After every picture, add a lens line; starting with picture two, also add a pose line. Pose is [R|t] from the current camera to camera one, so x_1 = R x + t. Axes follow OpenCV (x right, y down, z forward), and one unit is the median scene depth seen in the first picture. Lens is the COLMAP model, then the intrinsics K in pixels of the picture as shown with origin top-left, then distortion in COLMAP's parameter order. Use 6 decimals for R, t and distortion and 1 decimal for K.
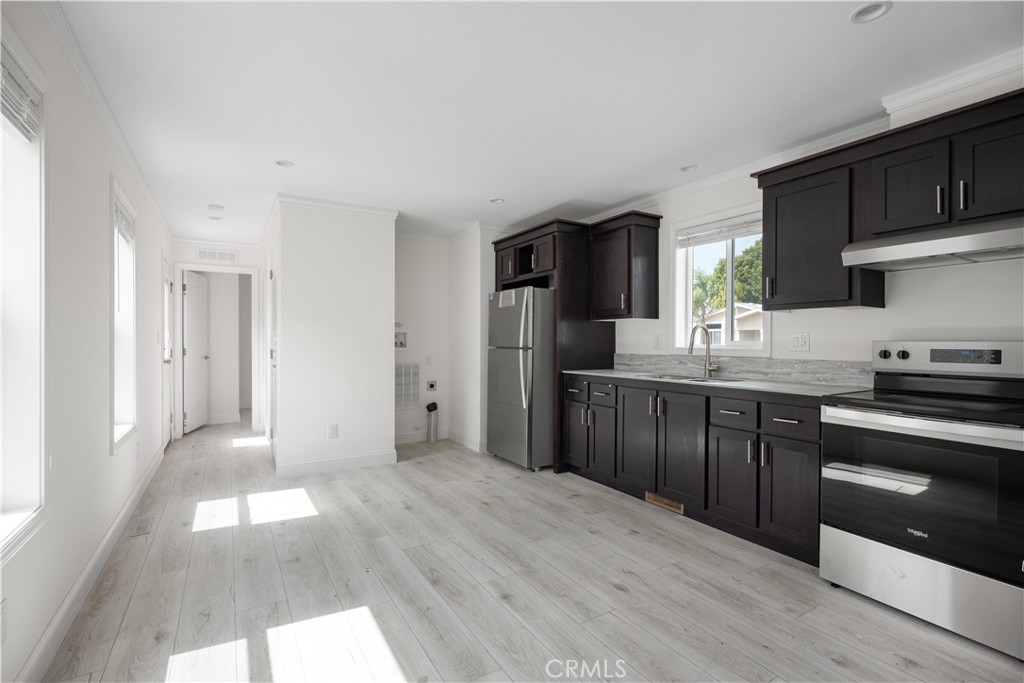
lens RADIAL K [[473.2, 0, 514.3], [0, 473.2, 340.8], [0, 0, 1]] dist [0.001311, 0.001102]
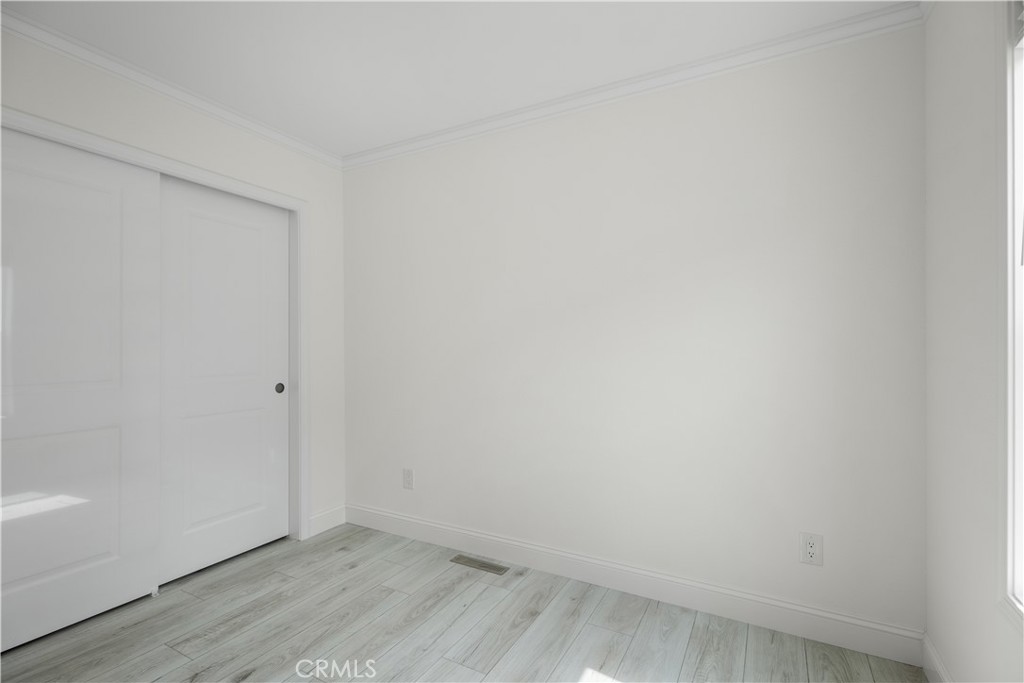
lens RADIAL K [[473.2, 0, 513.6], [0, 473.2, 380.6], [0, 0, 1]] dist [0.001311, 0.001102]
pose [[-0.501612, -0.062886, 0.862804, -0.693092], [-0.005399, 0.997562, 0.069570, -0.001462], [-0.865076, 0.030239, -0.500729, 1.129949]]
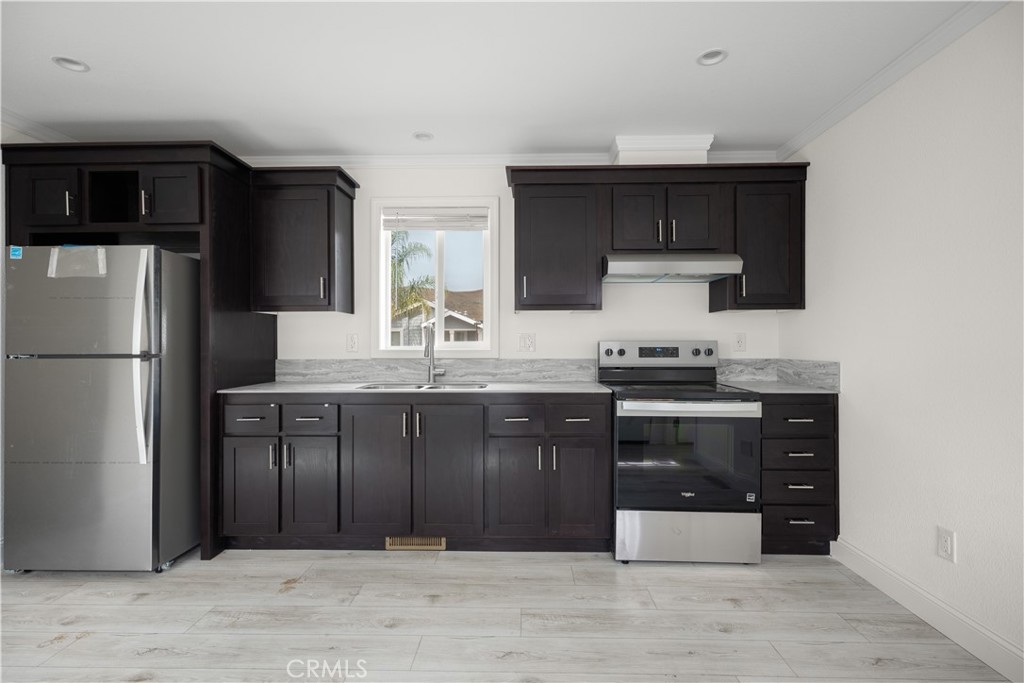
lens RADIAL K [[473.2, 0, 513.2], [0, 473.2, 343.9], [0, 0, 1]] dist [0.001311, 0.001102]
pose [[0.540715, -0.008489, 0.841163, -0.295160], [0.003694, 0.999963, 0.007717, -0.002196], [-0.841198, -0.001065, 0.540727, 0.472200]]
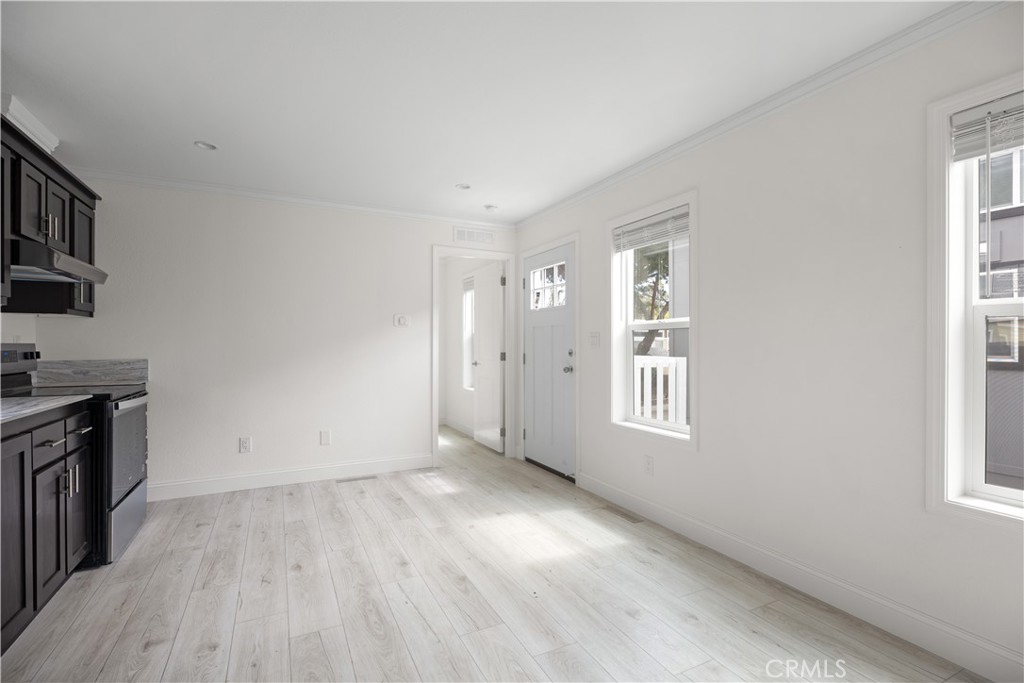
lens RADIAL K [[473.2, 0, 515.5], [0, 473.2, 341.4], [0, 0, 1]] dist [0.001311, 0.001102]
pose [[-0.997080, -0.001623, 0.076348, -0.274430], [-0.002068, 0.999981, -0.005761, -0.000405], [-0.076337, -0.005902, -0.997065, 1.546194]]
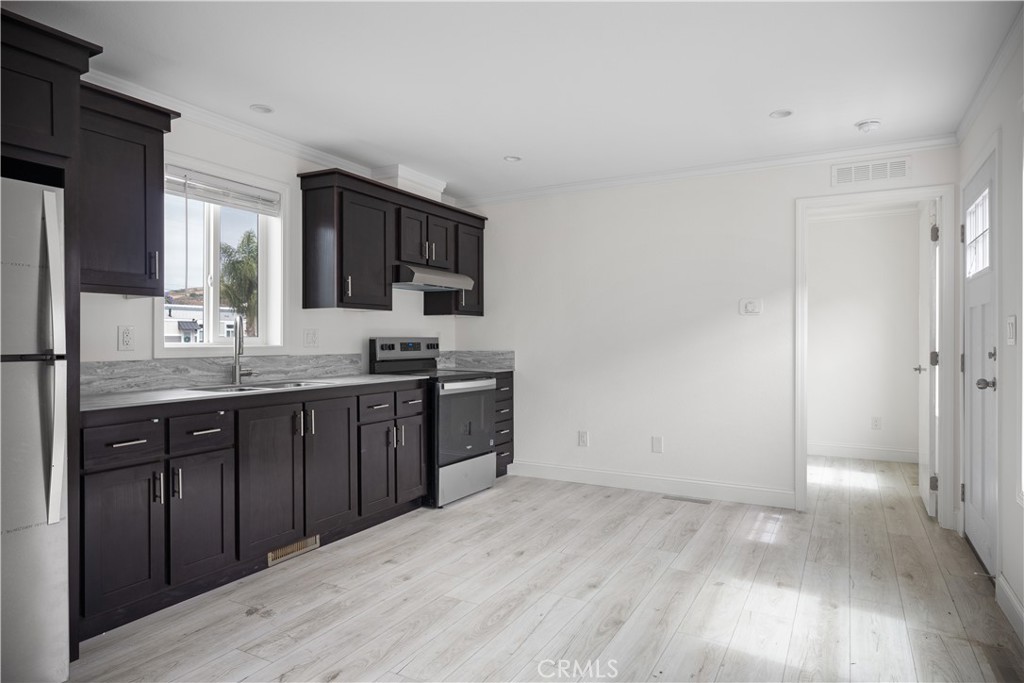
lens RADIAL K [[606.3, 0, 513.5], [0, 606.3, 337.2], [0, 0, 1]] dist [-0.001240, -0.001940]
pose [[-0.495057, -0.000821, 0.868860, -0.777298], [-0.001683, 0.999999, -0.000013, -0.000403], [-0.868859, -0.001469, -0.495058, 1.300909]]
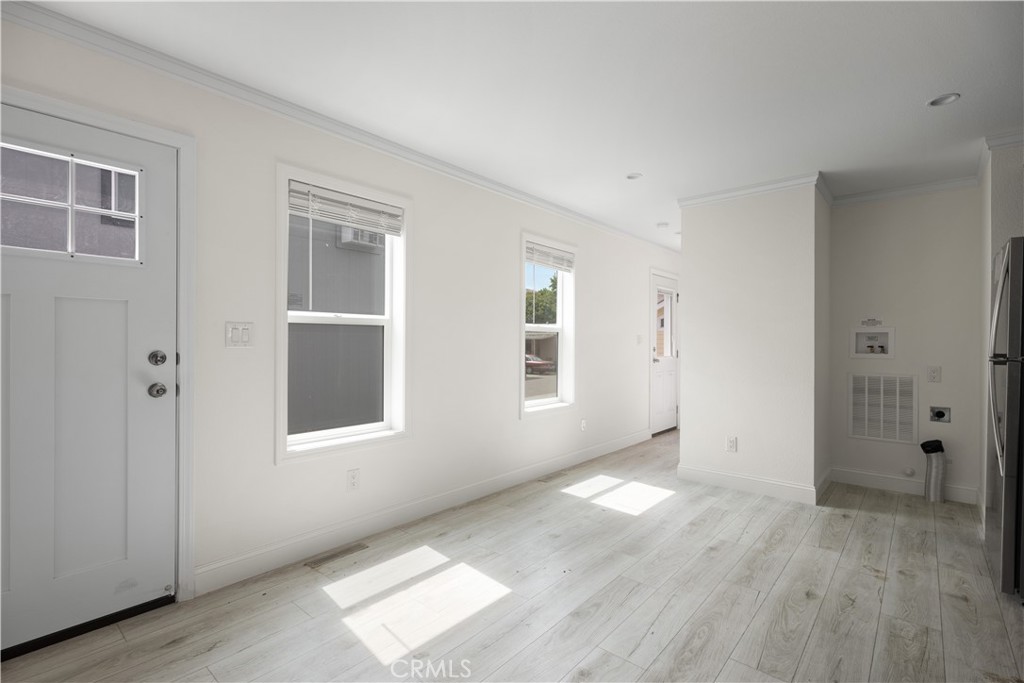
lens RADIAL K [[473.2, 0, 513.5], [0, 473.2, 338.9], [0, 0, 1]] dist [0.001311, 0.001102]
pose [[0.306804, -0.004867, -0.951760, 0.494952], [-0.004607, 0.999968, -0.006599, -0.001164], [0.951762, 0.006410, 0.306772, 0.467810]]
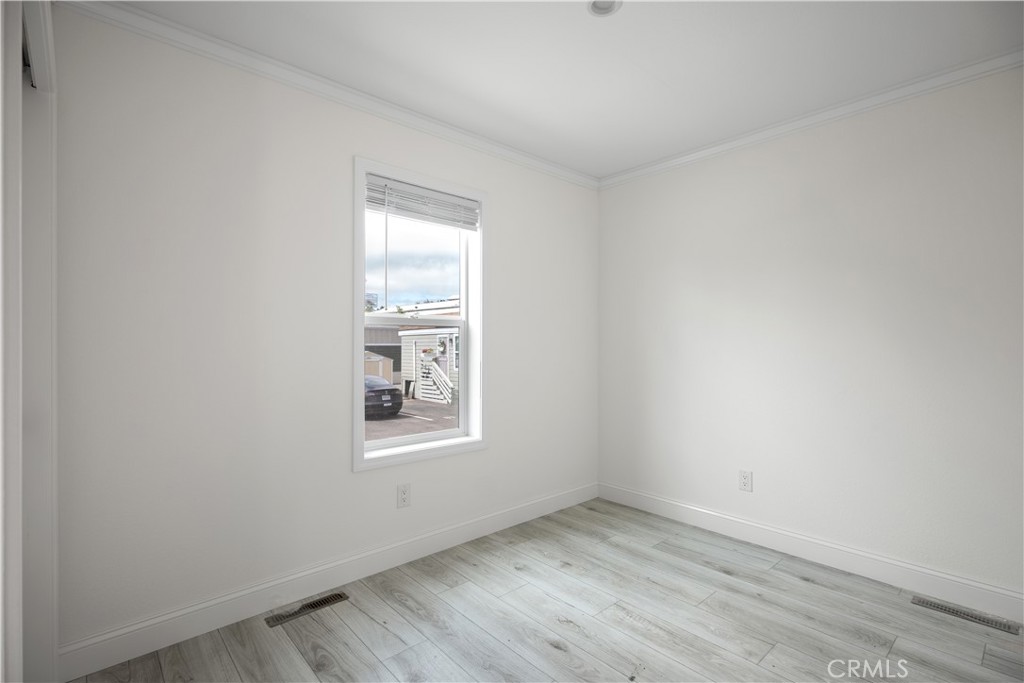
lens RADIAL K [[473.2, 0, 513.3], [0, 473.2, 337.3], [0, 0, 1]] dist [0.001311, 0.001102]
pose [[0.982923, -0.002590, 0.183999, -0.000659], [0.005980, 0.999822, -0.017871, 0.002269], [-0.183920, 0.018666, 0.982764, 0.149816]]
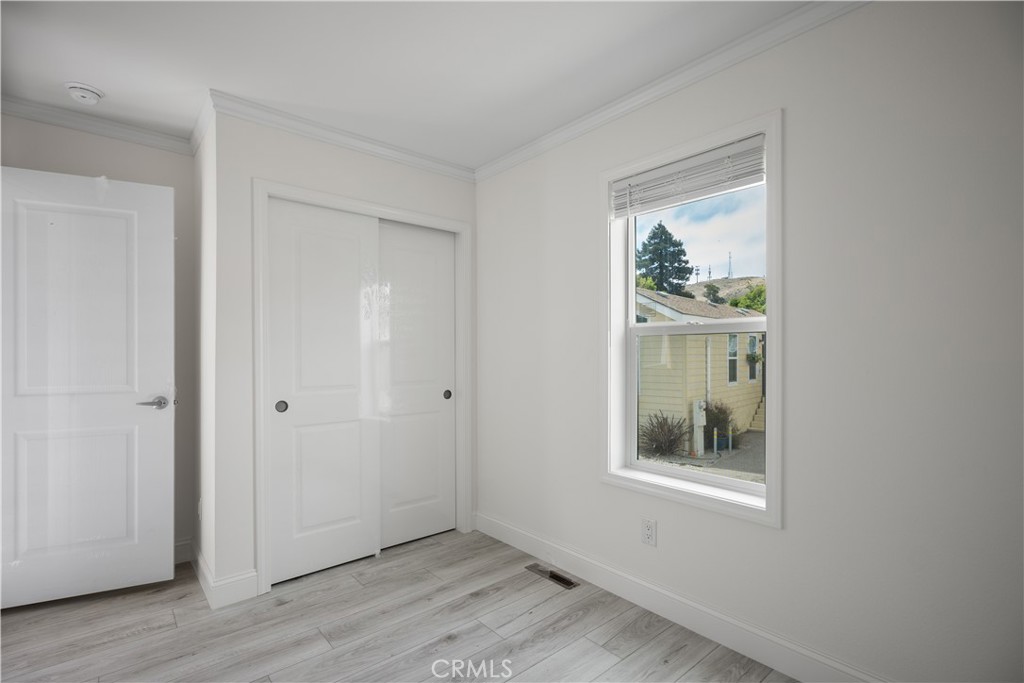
lens RADIAL K [[473.2, 0, 519.2], [0, 473.2, 351.6], [0, 0, 1]] dist [0.001311, 0.001102]
pose [[0.171954, -0.006742, -0.985082, 0.658437], [-0.002590, 0.999970, -0.007296, -0.005499], [0.985102, 0.003806, 0.171932, 0.700462]]
